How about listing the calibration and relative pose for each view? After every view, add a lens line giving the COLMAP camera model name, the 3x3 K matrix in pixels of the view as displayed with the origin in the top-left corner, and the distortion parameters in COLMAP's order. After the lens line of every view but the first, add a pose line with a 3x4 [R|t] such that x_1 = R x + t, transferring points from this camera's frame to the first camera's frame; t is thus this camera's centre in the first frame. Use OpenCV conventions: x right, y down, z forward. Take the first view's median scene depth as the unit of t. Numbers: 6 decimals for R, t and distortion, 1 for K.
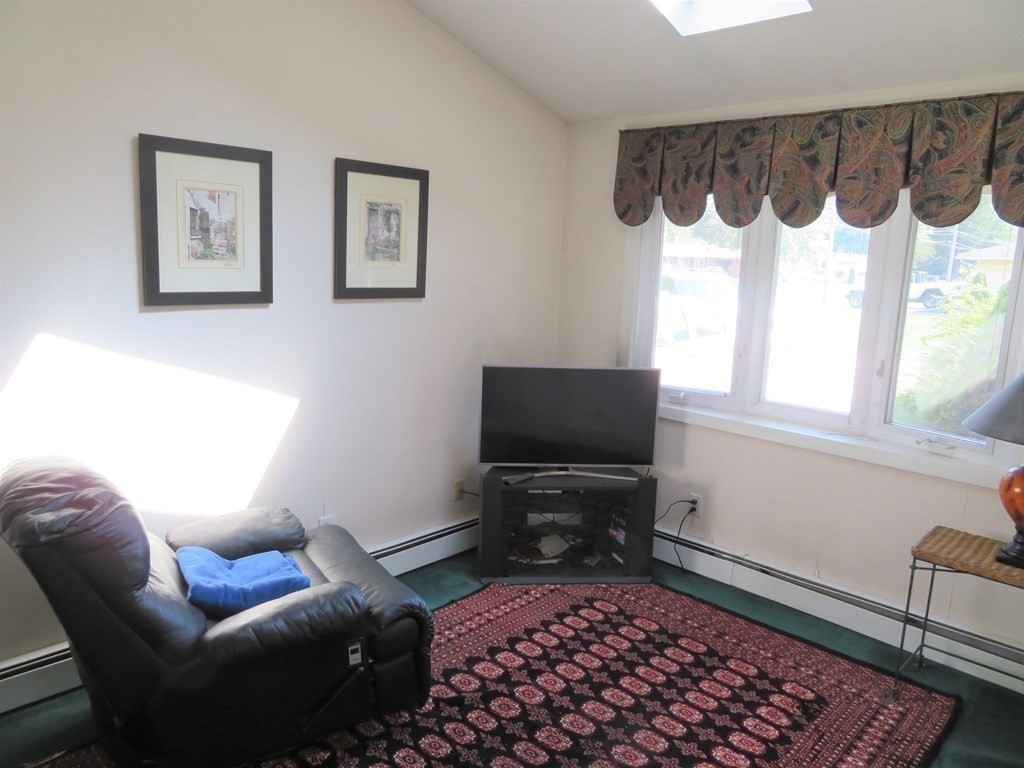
lens RADIAL K [[732.8, 0, 509.7], [0, 732.8, 385.7], [0, 0, 1]] dist [-0.009996, 0.004290]
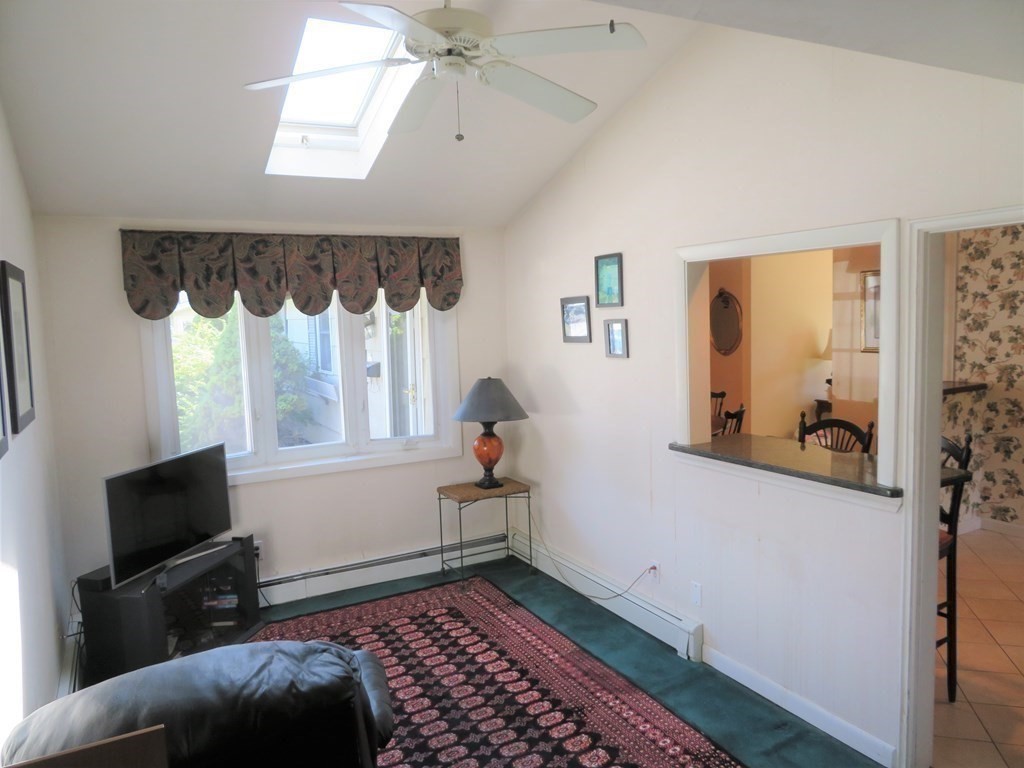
lens RADIAL K [[732.8, 0, 509.7], [0, 732.8, 385.7], [0, 0, 1]] dist [-0.009996, 0.004290]
pose [[0.293901, -0.138466, 0.945753, -0.806194], [0.215520, 0.973571, 0.075565, -0.110105], [-0.931222, 0.181620, 0.315975, 0.240645]]
